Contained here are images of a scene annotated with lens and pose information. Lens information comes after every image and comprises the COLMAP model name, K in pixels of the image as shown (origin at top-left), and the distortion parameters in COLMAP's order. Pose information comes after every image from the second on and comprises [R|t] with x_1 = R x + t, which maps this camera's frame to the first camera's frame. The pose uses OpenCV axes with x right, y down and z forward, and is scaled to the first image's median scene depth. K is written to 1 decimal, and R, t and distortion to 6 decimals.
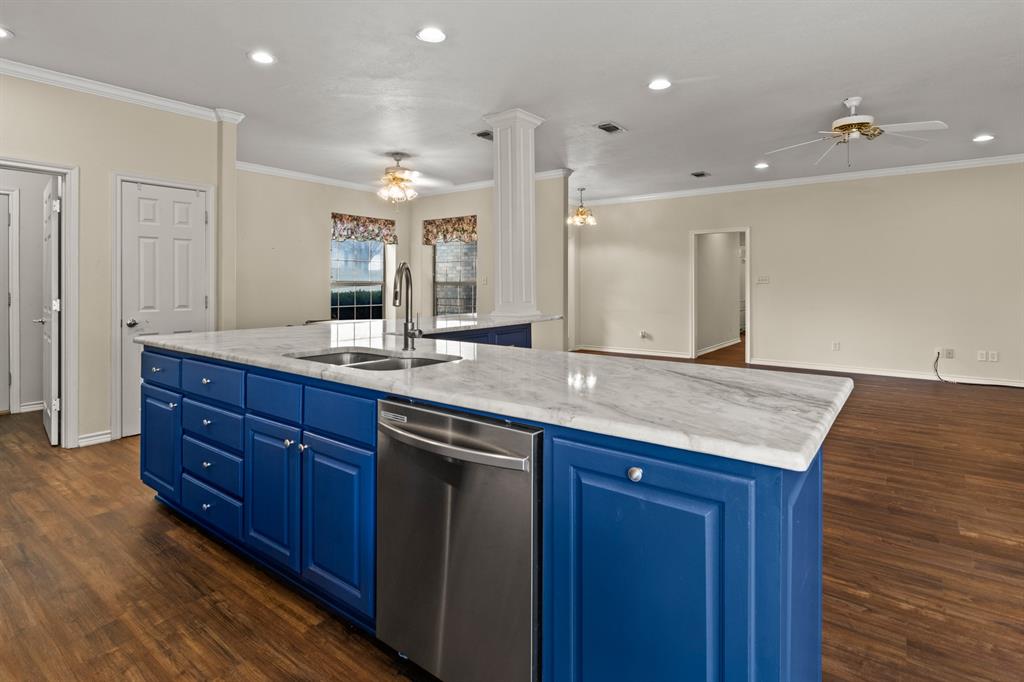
lens RADIAL K [[507.1, 0, 499.1], [0, 507.1, 283.1], [0, 0, 1]] dist [-0.001967, 0.001035]
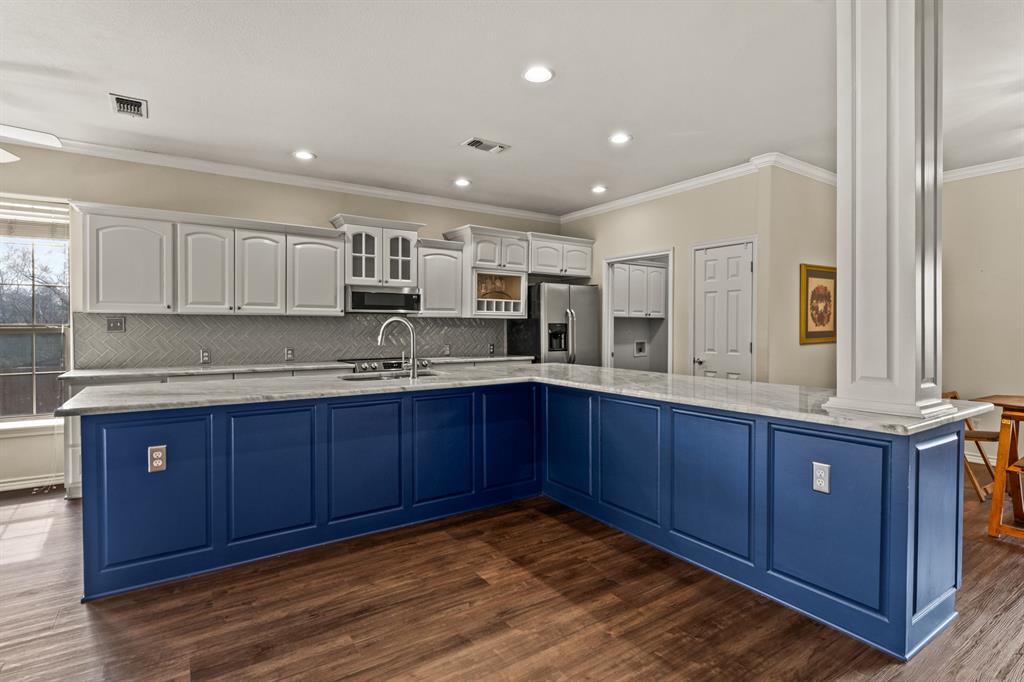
lens RADIAL K [[507.1, 0, 514.3], [0, 507.1, 332.2], [0, 0, 1]] dist [-0.001967, 0.001035]
pose [[-0.313703, 0.010783, -0.949460, 0.363338], [0.003760, 0.999942, 0.010114, -0.004955], [0.949514, -0.000397, -0.313725, 0.552507]]
